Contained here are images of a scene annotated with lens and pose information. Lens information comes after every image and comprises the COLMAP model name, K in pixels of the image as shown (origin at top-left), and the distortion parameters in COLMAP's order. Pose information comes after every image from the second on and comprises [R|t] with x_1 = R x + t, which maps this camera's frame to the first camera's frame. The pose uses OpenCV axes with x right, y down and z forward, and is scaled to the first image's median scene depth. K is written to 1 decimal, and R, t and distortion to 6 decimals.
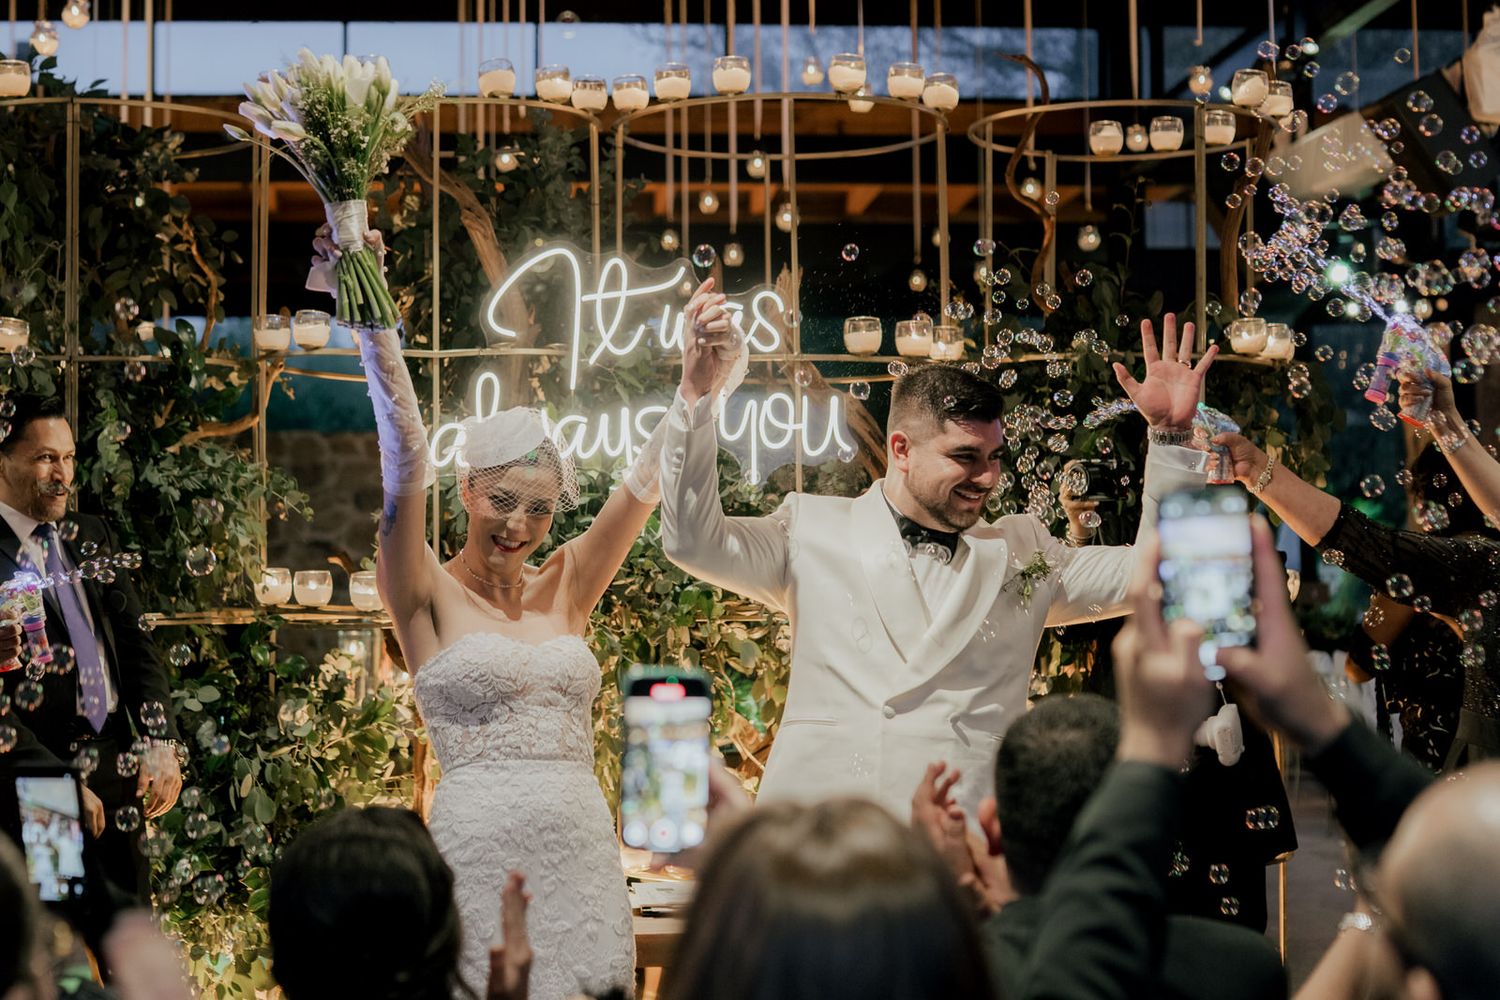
lens RADIAL K [[2513.7, 0, 672.9], [0, 2513.7, 439.0], [0, 0, 1]] dist [-0.084818, -0.039379]
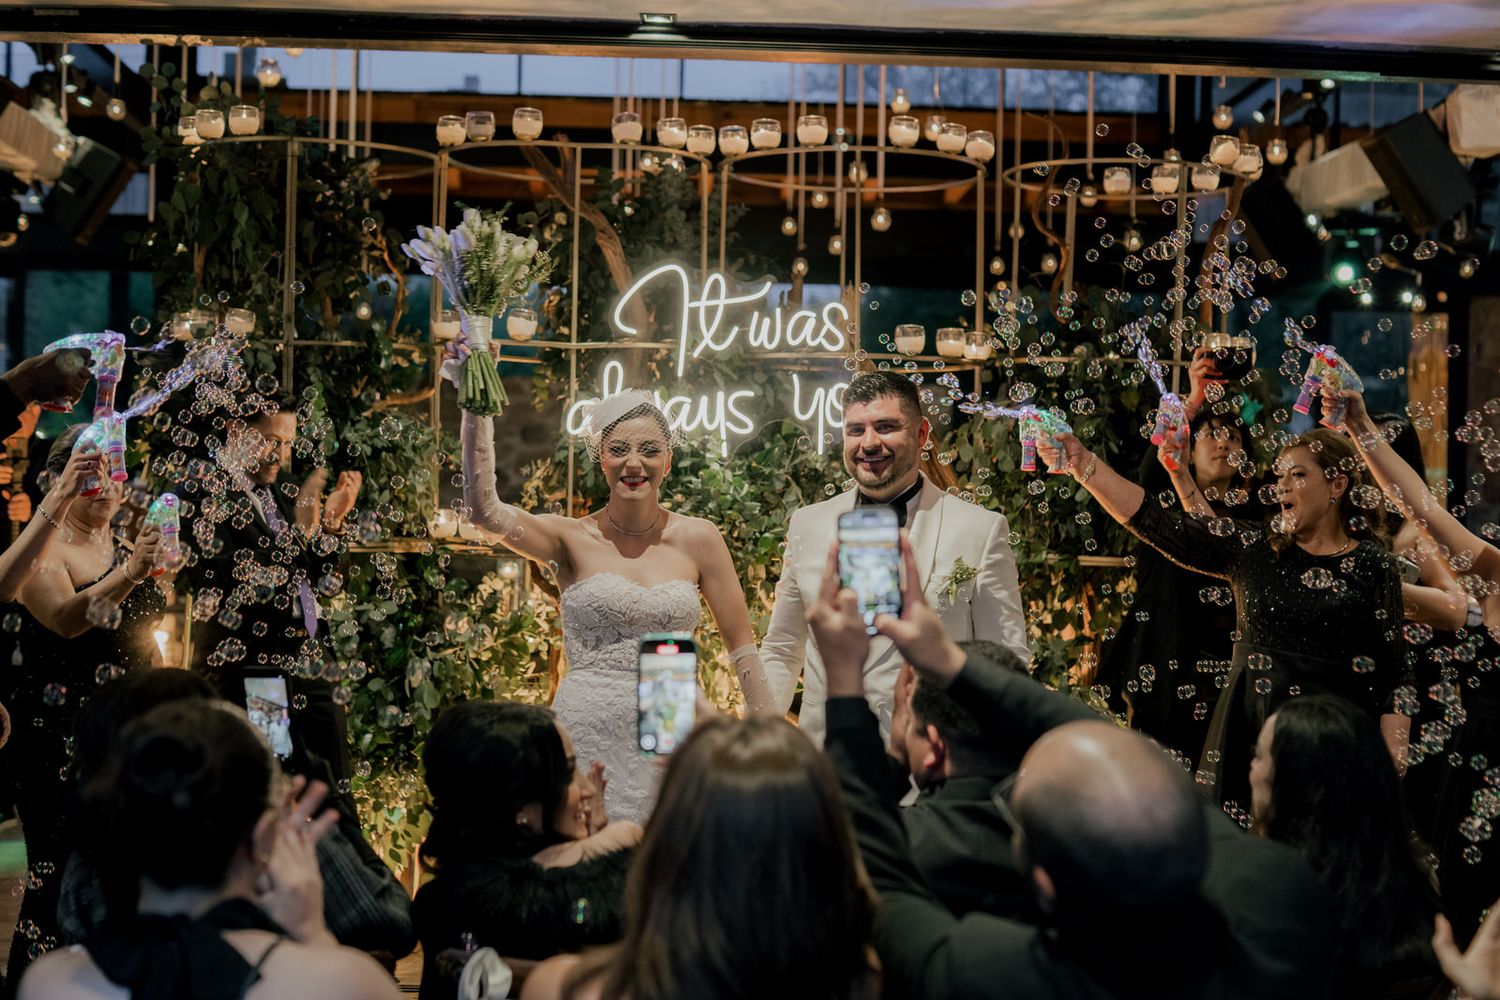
lens RADIAL K [[2187.8, 0, 789.7], [0, 2187.8, 497.9], [0, 0, 1]] dist [-0.082430, -0.071212]
pose [[0.999603, 0.027674, -0.005312, 0.023089], [-0.027344, 0.998145, 0.054387, -0.019865], [0.006807, -0.054220, 0.998506, -0.110238]]
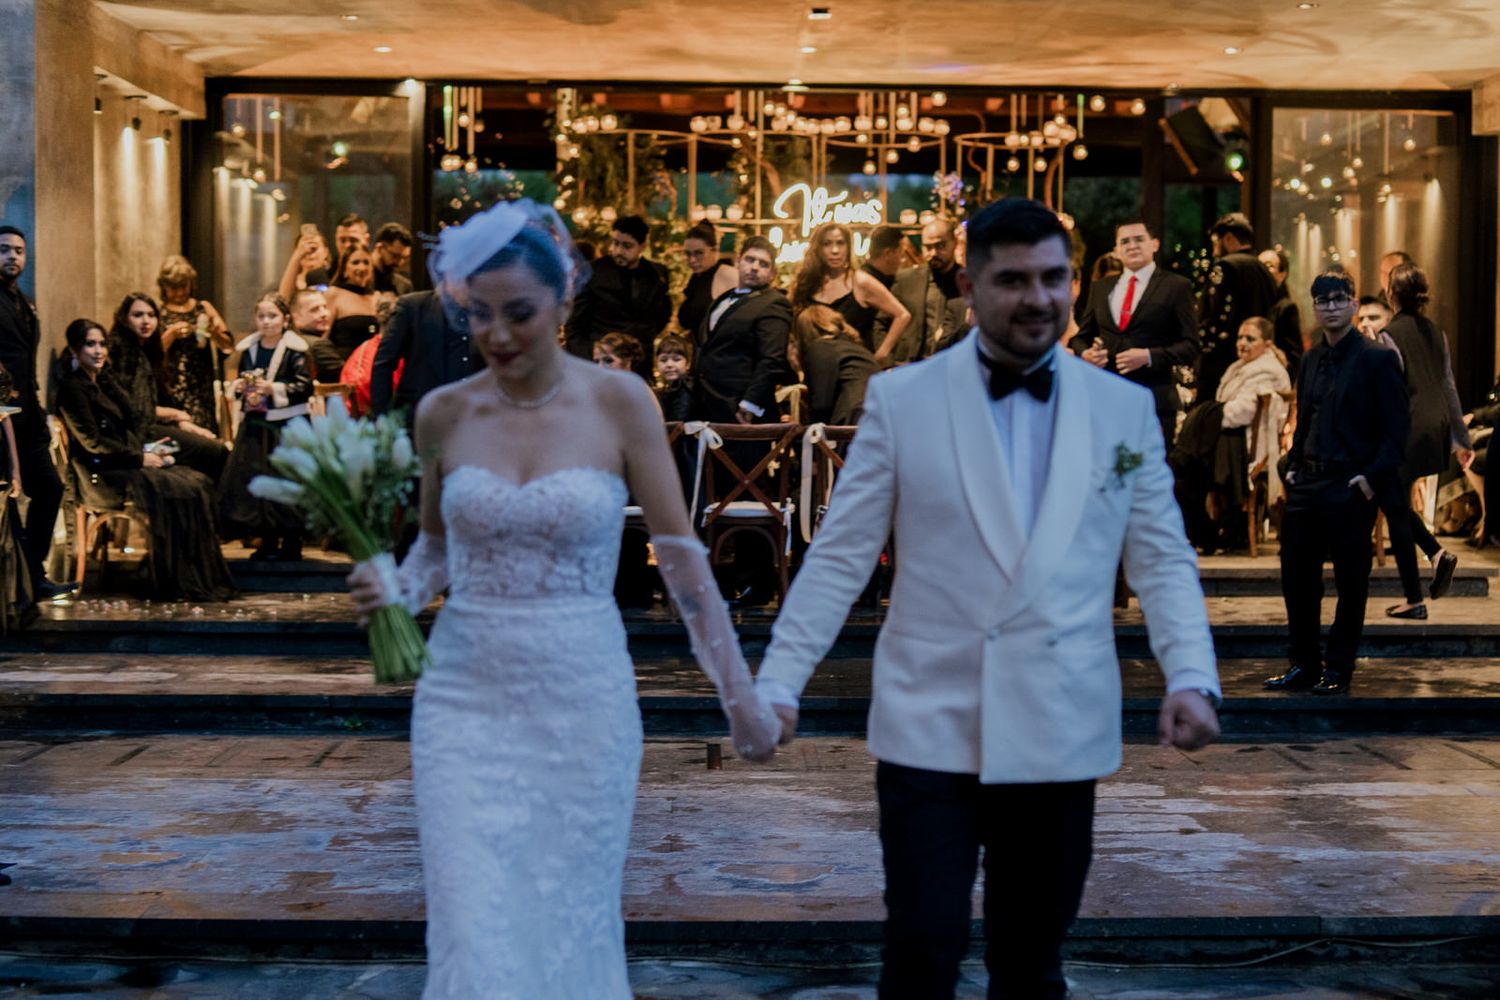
lens RADIAL K [[2212.5, 0, 790.6], [0, 2212.5, 501.5], [0, 0, 1]] dist [-0.084573, -0.054212]
pose [[0.999107, 0.014035, -0.039852, 0.047071], [-0.009769, 0.994393, 0.105291, 0.017406], [0.041107, -0.104808, 0.993643, -1.519875]]
